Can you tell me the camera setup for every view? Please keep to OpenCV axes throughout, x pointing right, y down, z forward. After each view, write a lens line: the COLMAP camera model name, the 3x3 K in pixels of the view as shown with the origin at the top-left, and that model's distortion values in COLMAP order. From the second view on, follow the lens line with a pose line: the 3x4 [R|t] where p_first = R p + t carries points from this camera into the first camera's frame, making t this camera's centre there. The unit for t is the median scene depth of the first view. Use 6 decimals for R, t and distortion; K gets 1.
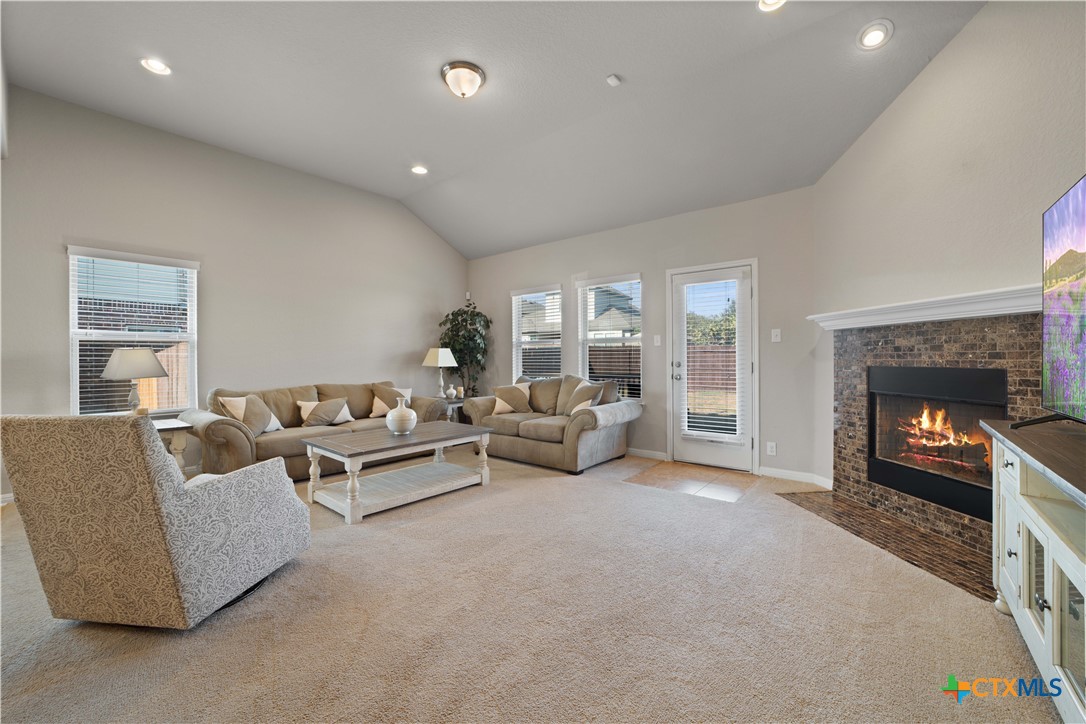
lens RADIAL K [[428.0, 0, 541.9], [0, 428.0, 358.3], [0, 0, 1]] dist [-0.008818, 0.002473]
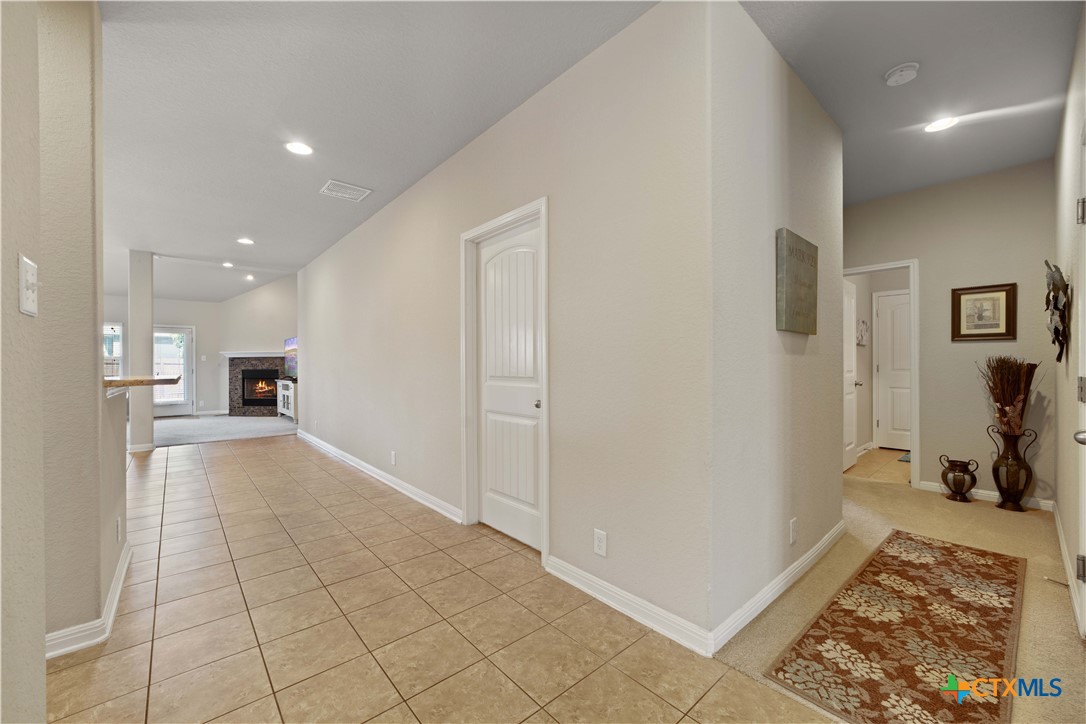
lens RADIAL K [[428.0, 0, 539.2], [0, 428.0, 367.8], [0, 0, 1]] dist [-0.008818, 0.002473]
pose [[0.145234, -0.003747, 0.989390, -2.024374], [0.007356, 0.999969, 0.002707, 0.012980], [-0.989370, 0.006885, 0.145257, -1.620471]]
